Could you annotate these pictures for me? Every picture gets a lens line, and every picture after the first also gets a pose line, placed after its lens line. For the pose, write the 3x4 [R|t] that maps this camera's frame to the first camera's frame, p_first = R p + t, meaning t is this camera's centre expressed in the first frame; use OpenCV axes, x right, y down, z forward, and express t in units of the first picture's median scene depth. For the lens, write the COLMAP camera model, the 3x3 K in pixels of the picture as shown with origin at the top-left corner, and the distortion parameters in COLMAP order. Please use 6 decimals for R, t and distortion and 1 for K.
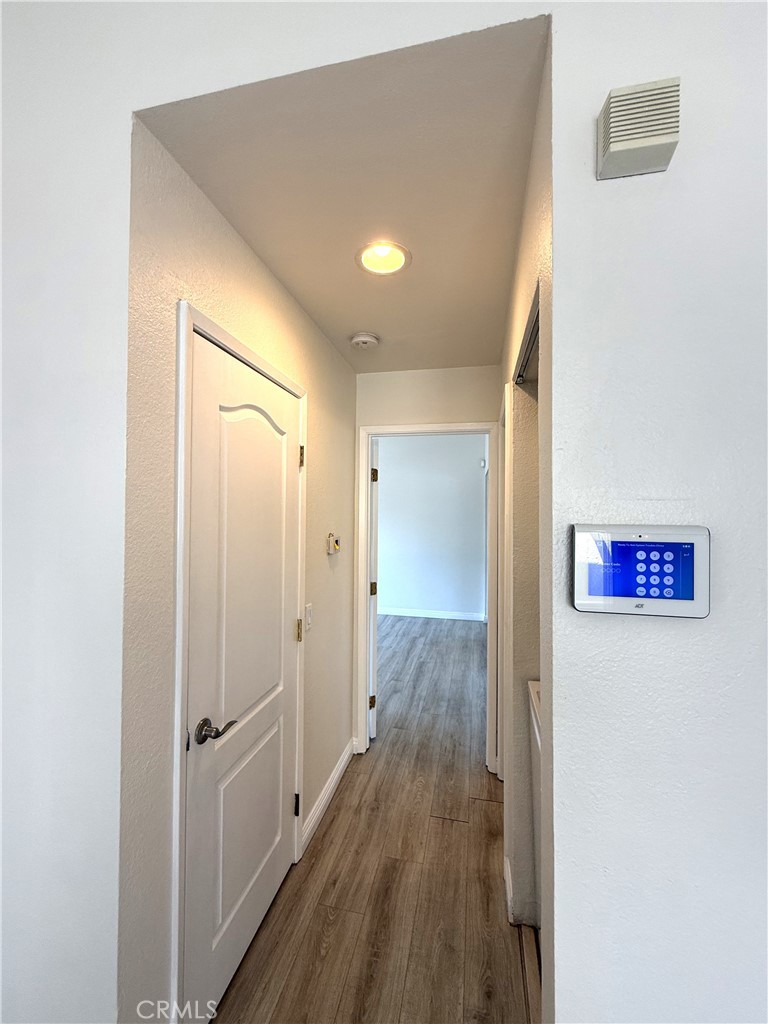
lens RADIAL K [[406.2, 0, 381.3], [0, 406.2, 508.0], [0, 0, 1]] dist [-0.001791, 0.000220]
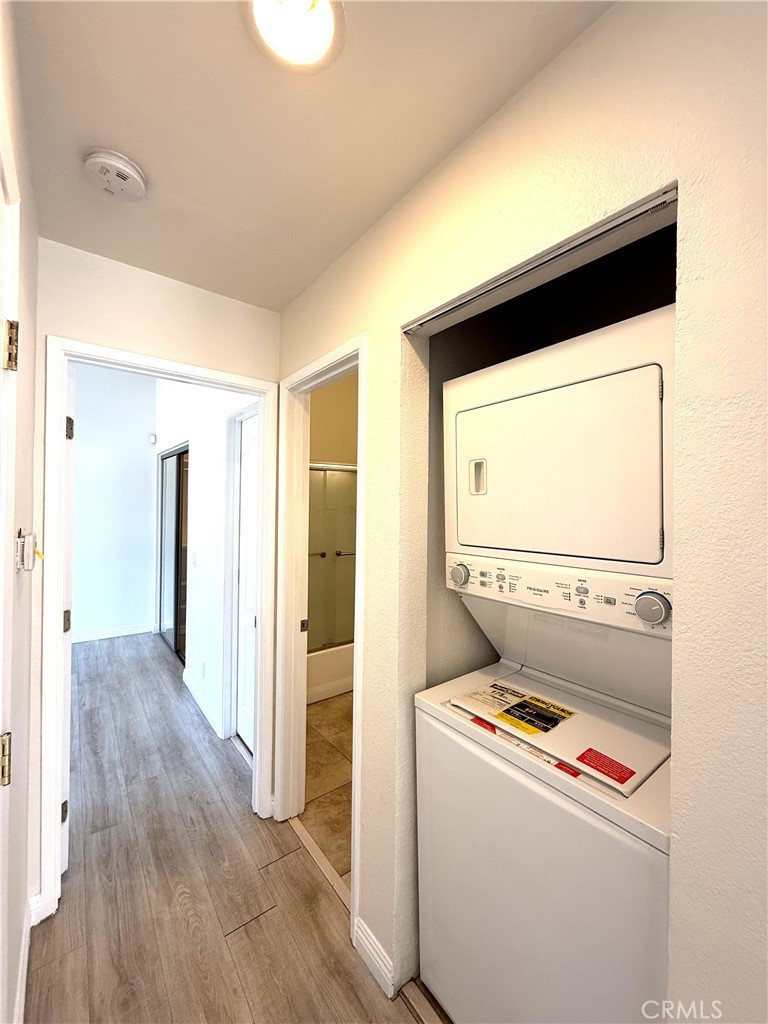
lens RADIAL K [[406.2, 0, 381.3], [0, 406.2, 508.0], [0, 0, 1]] dist [-0.001791, 0.000220]
pose [[0.648175, 0.001372, 0.761490, -0.172560], [-0.019776, 0.999691, 0.015032, 0.016575], [-0.761234, -0.024803, 0.648002, 0.281947]]
